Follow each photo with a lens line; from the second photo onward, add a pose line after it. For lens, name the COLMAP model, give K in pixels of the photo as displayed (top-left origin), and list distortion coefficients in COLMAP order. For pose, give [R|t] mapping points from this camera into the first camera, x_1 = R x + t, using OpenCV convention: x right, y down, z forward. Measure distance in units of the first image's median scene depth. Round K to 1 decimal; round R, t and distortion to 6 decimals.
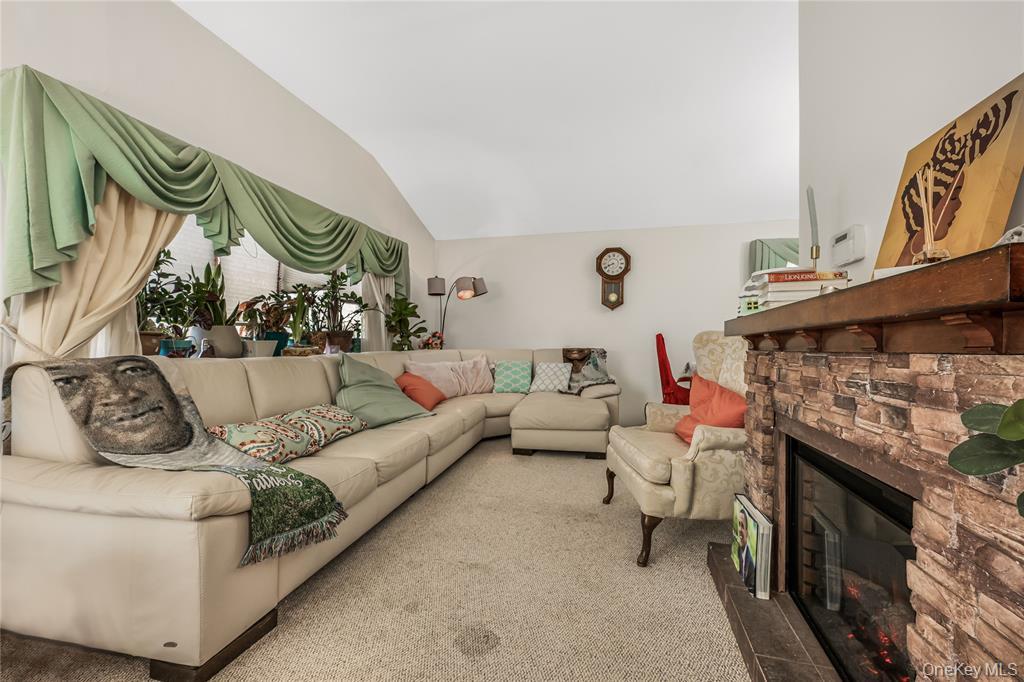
lens RADIAL K [[413.2, 0, 512.0], [0, 413.2, 341.0], [0, 0, 1]] dist [0.000761, 0.000087]
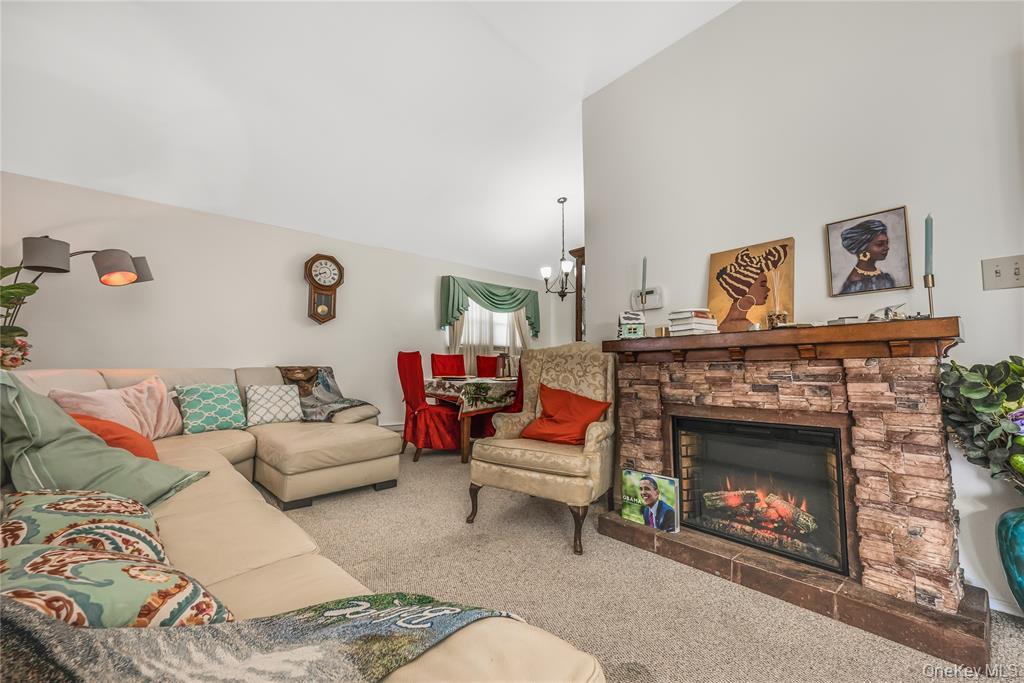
lens RADIAL K [[408.1, 0, 514.6], [0, 408.1, 337.0], [0, 0, 1]] dist [-0.000366, -0.000091]
pose [[0.573068, 0.057091, 0.817517, -0.290896], [-0.005490, 0.997816, -0.065833, 0.011008], [-0.819490, 0.033239, 0.572129, 0.194893]]
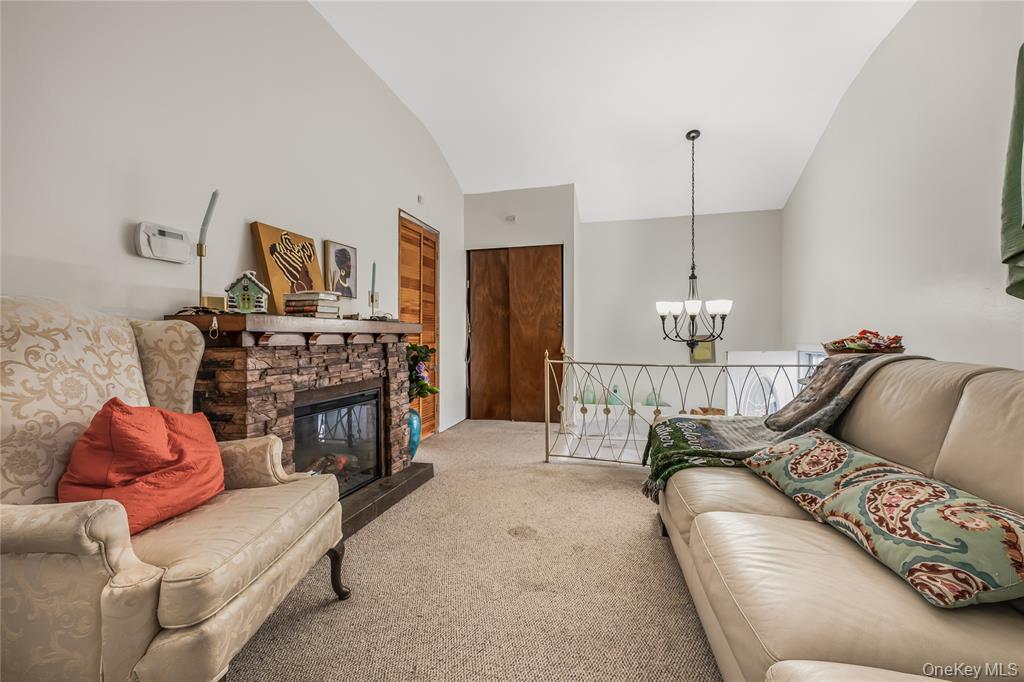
lens RADIAL K [[422.6, 0, 504.1], [0, 422.6, 342.5], [0, 0, 1]] dist [0.000665, -0.000081]
pose [[-0.999569, -0.000573, 0.029343, -0.018054], [-0.000672, 0.999994, -0.003362, 0.006308], [-0.029341, -0.003380, -0.999564, 0.745026]]
